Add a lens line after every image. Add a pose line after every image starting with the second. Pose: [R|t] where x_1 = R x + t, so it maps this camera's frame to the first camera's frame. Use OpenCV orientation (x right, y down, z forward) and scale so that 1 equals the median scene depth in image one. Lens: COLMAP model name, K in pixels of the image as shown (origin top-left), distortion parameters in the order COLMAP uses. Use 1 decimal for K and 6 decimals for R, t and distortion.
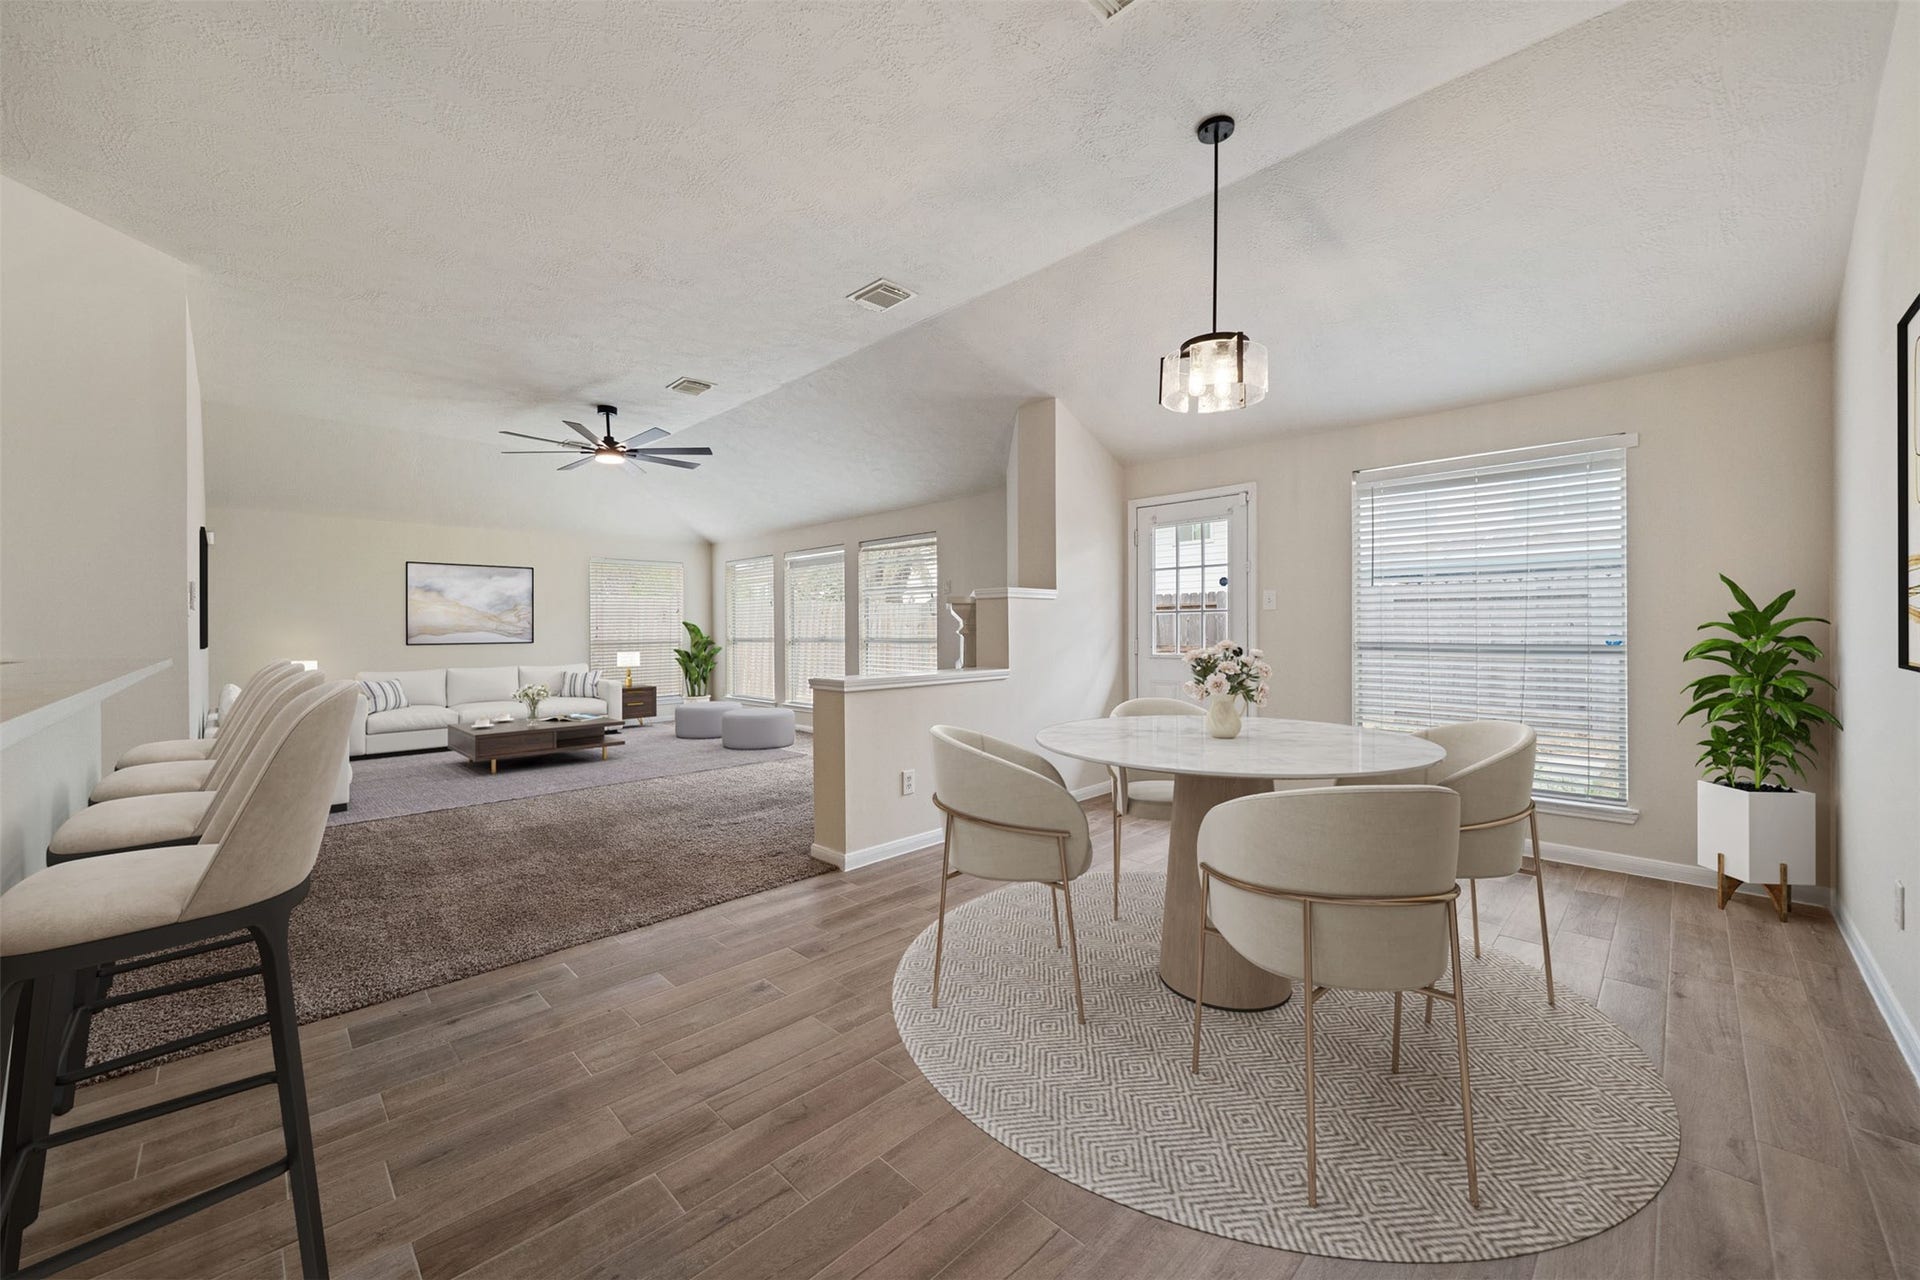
lens RADIAL K [[744.5, 0, 924.9], [0, 744.5, 634.3], [0, 0, 1]] dist [-0.016567, -0.000093]
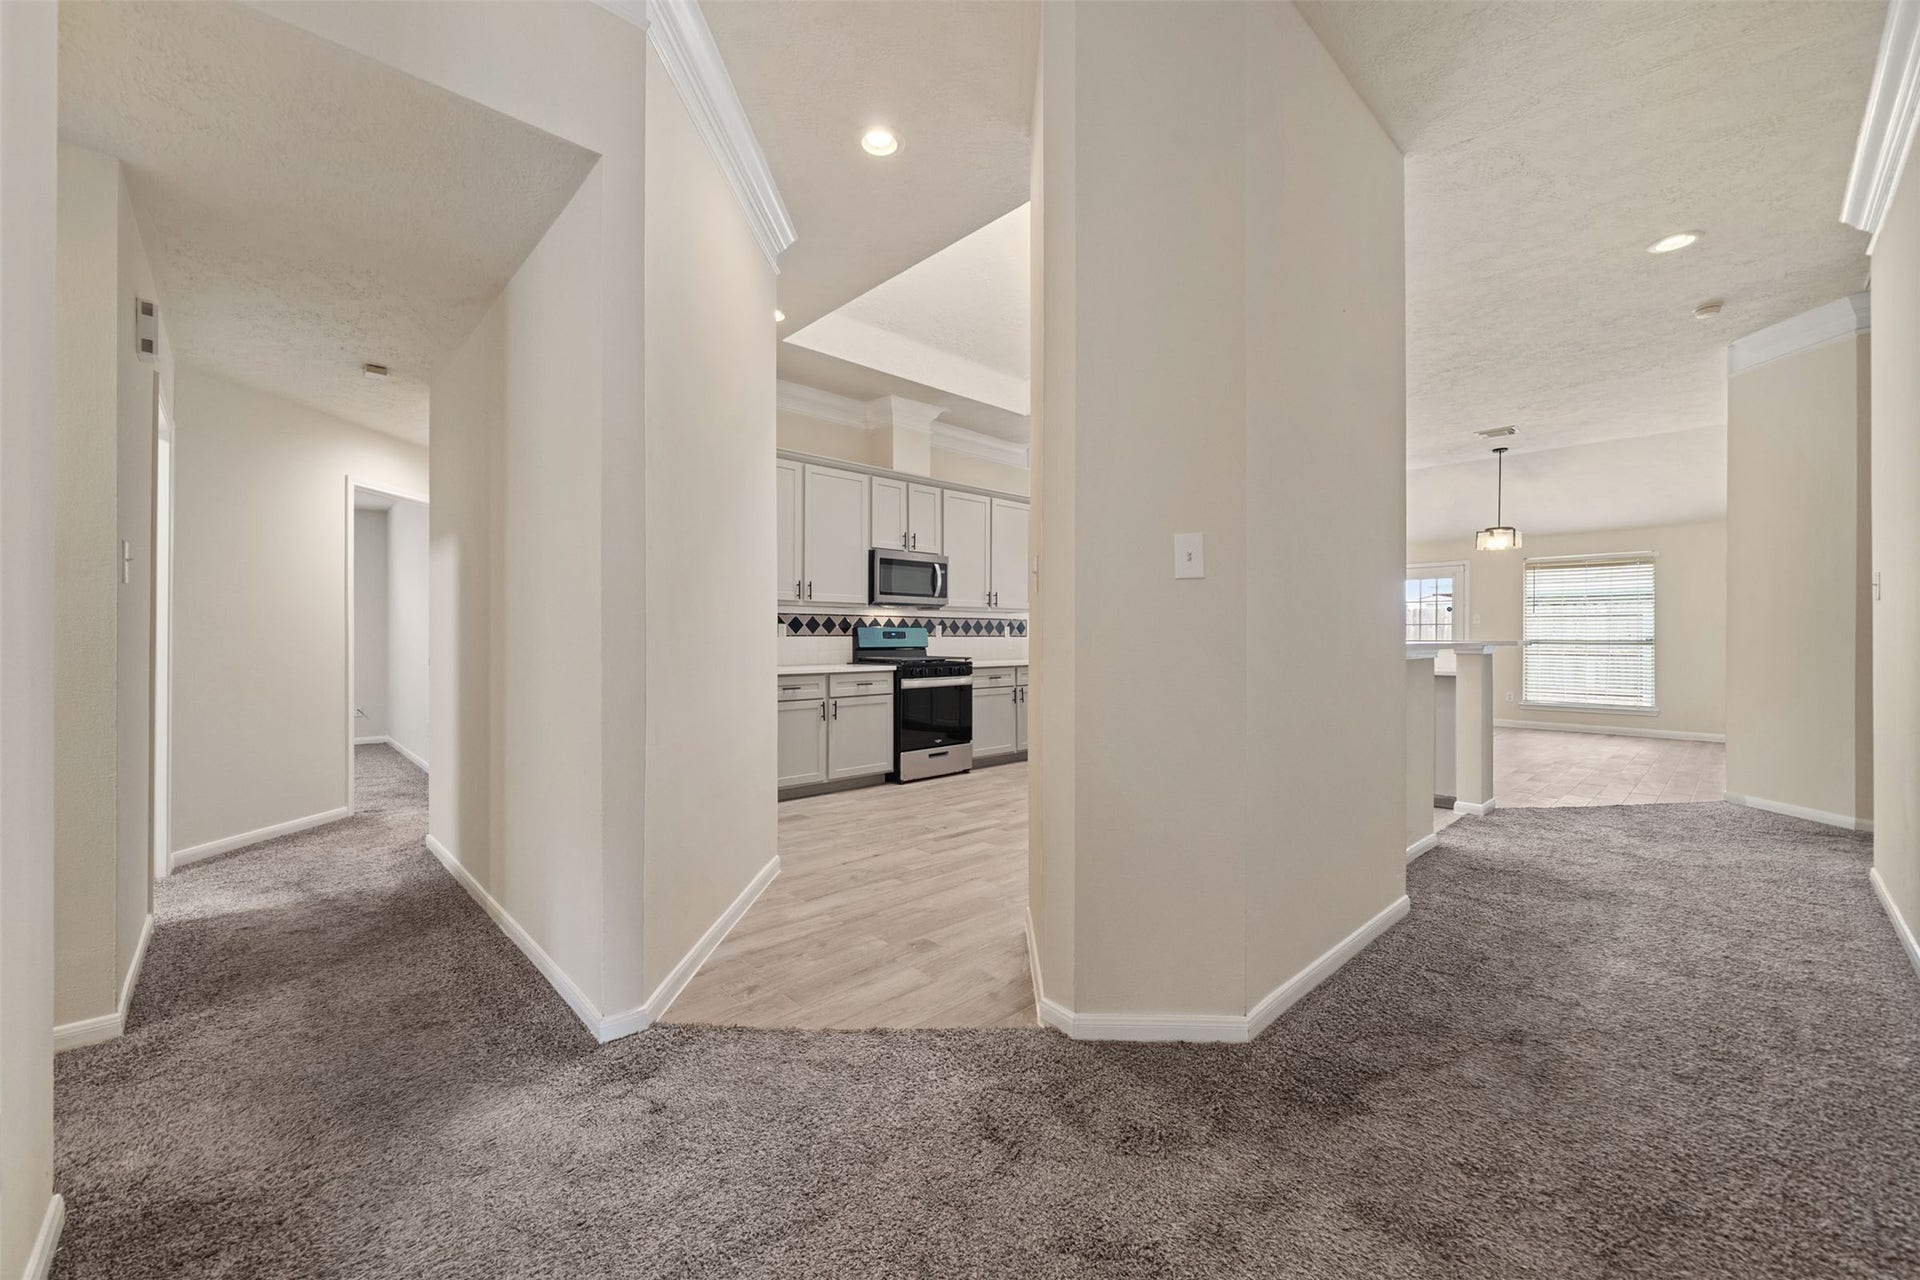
lens RADIAL K [[744.5, 0, 924.9], [0, 744.5, 634.3], [0, 0, 1]] dist [-0.016567, -0.000093]
pose [[0.999734, 0.000237, -0.023083, -0.952681], [-0.000283, 0.999998, -0.002015, 0.000478], [0.023082, 0.002021, 0.999732, -1.003798]]
